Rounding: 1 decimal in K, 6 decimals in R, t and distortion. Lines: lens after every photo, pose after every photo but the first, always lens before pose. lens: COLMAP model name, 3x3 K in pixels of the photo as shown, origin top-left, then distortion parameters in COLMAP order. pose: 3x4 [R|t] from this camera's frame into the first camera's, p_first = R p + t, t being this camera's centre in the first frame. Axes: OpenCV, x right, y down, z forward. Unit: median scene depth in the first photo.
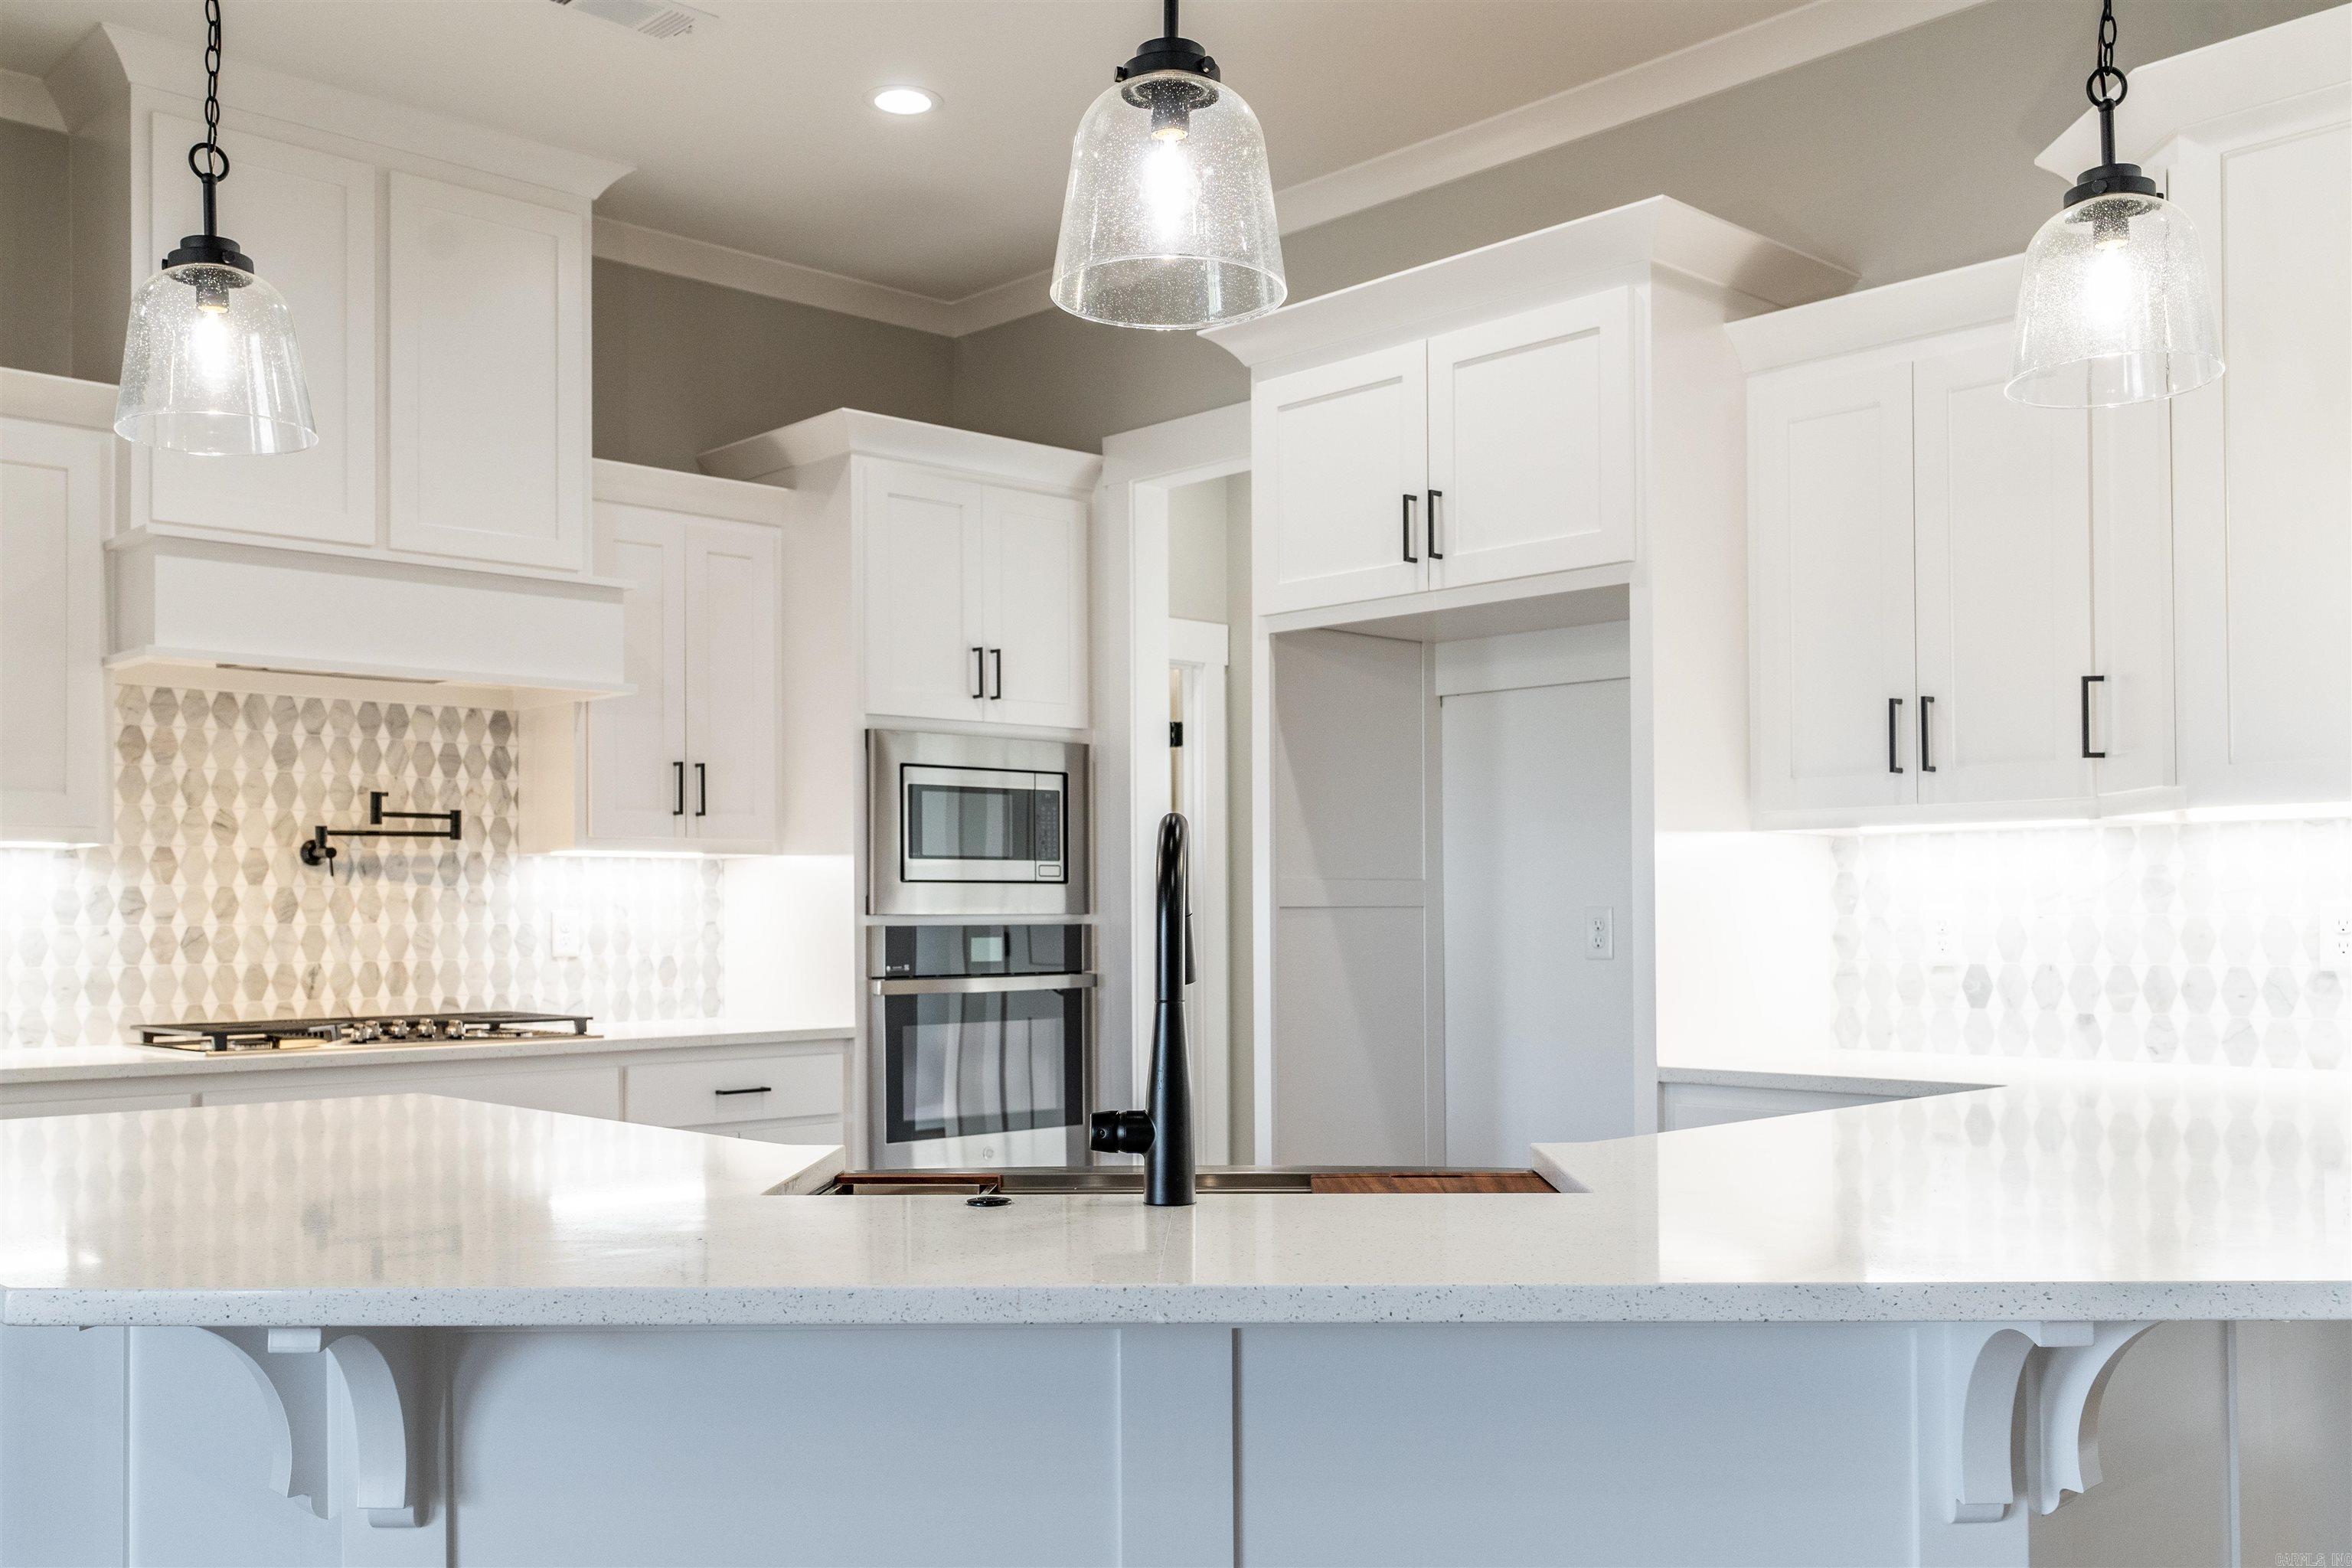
lens RADIAL K [[2070.9, 0, 1176.7], [0, 2070.9, 888.7], [0, 0, 1]] dist [-0.003305, -0.002953]
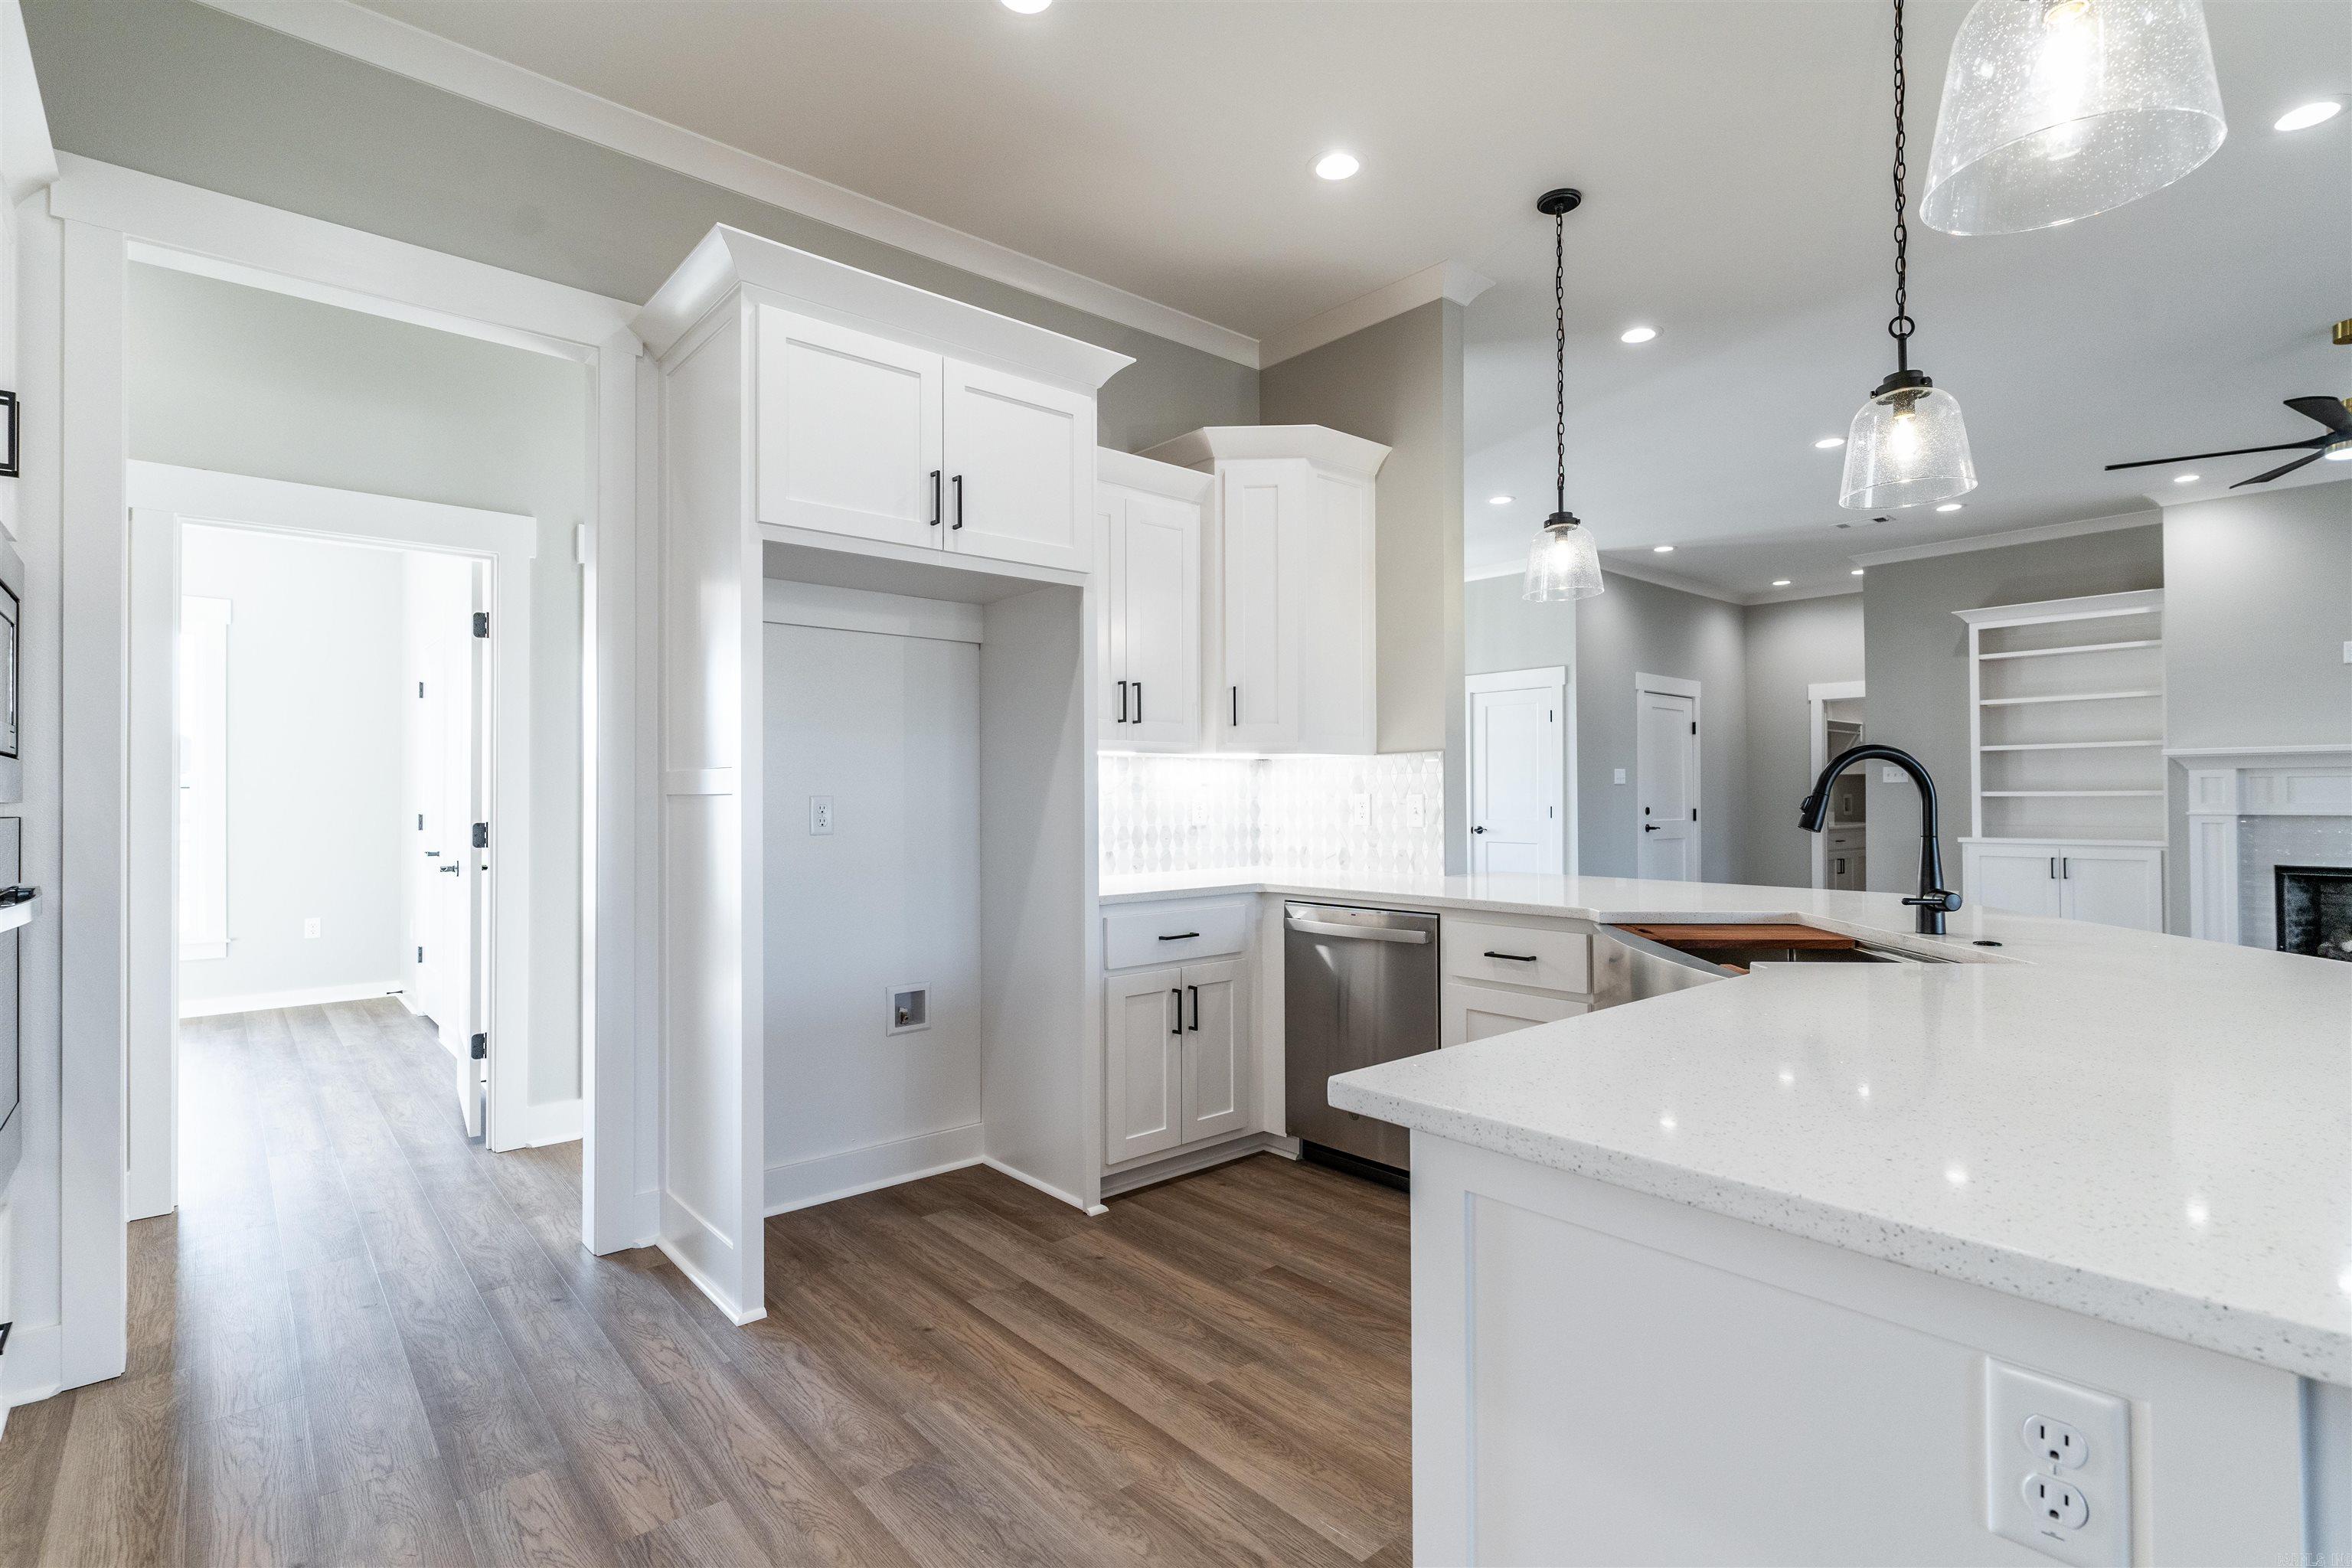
lens RADIAL K [[1112.1, 0, 1169.1], [0, 1112.1, 786.1], [0, 0, 1]] dist [0.001738, 0.000372]
pose [[0.056141, 0.015309, 0.998305, -0.490223], [-0.008496, 0.999854, -0.014855, 0.010997], [-0.998387, -0.007647, 0.056263, 0.712097]]
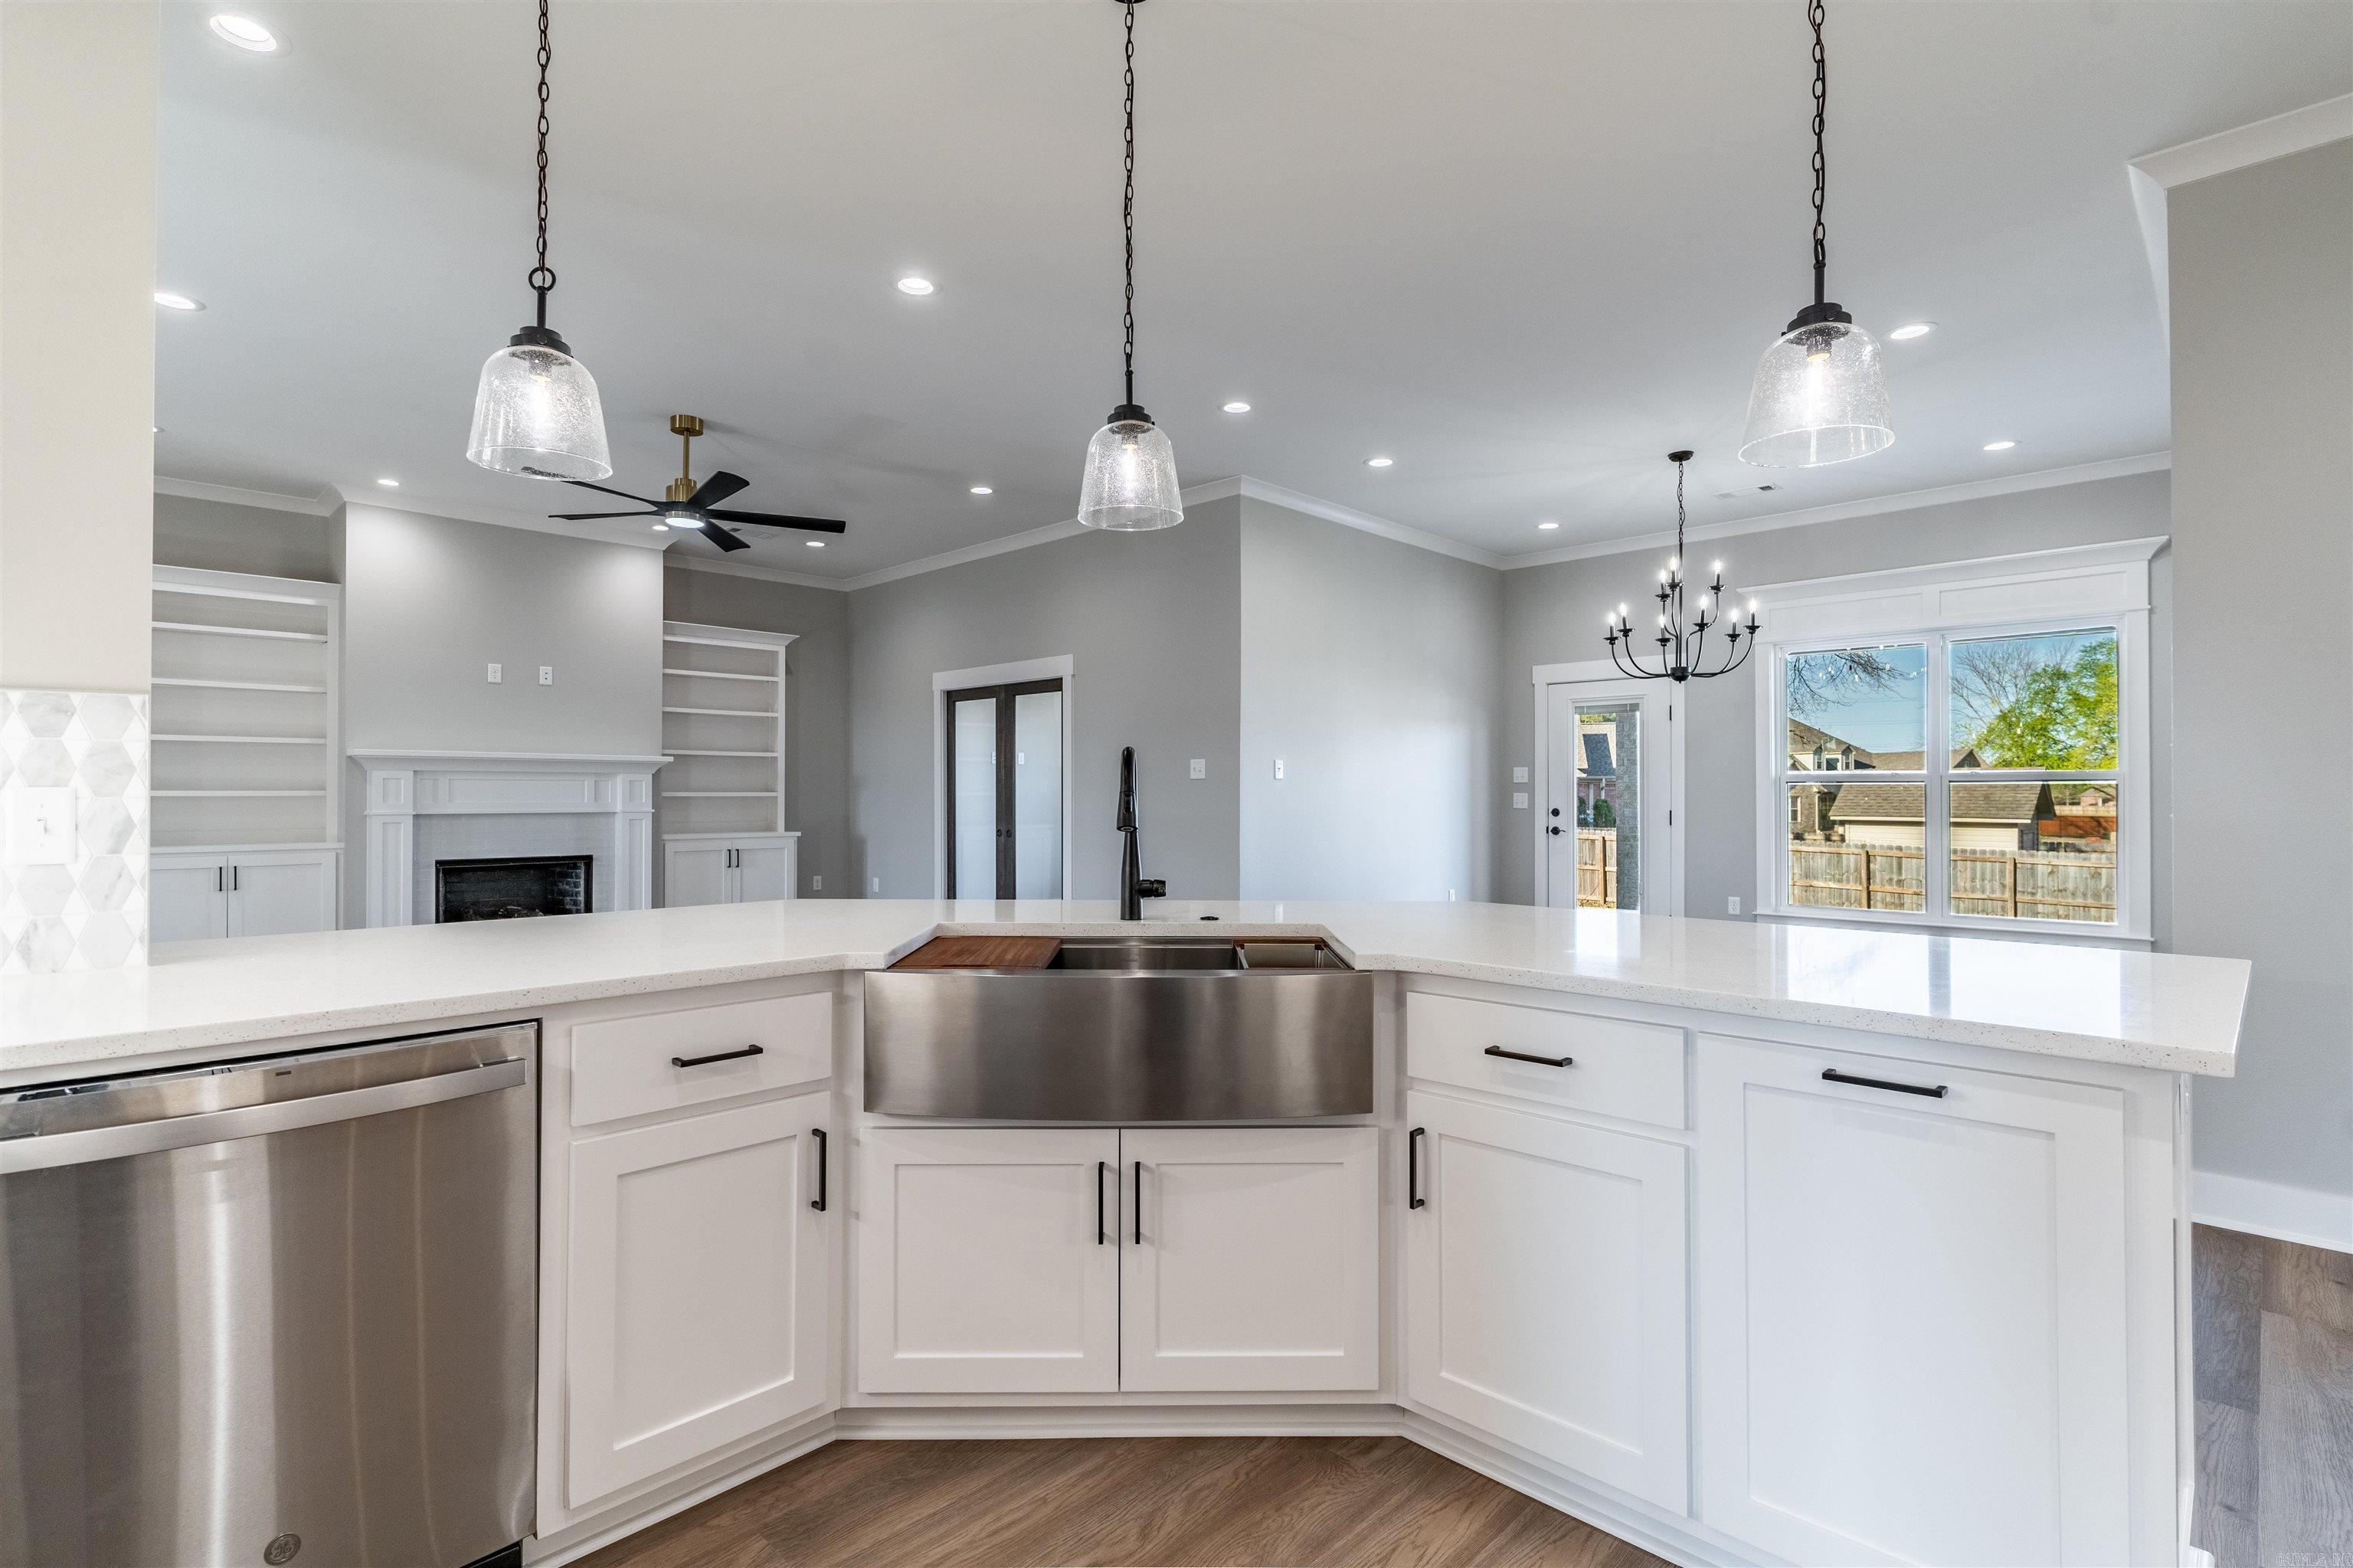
lens RADIAL K [[1112.6, 0, 1169.6], [0, 1112.6, 786.1], [0, 0, 1]] dist [0.001738, 0.000372]
pose [[-0.999620, 0.003541, -0.027336, -0.002709], [0.004088, 0.999792, -0.019970, 0.011101], [0.027260, -0.020074, -0.999427, 0.942467]]
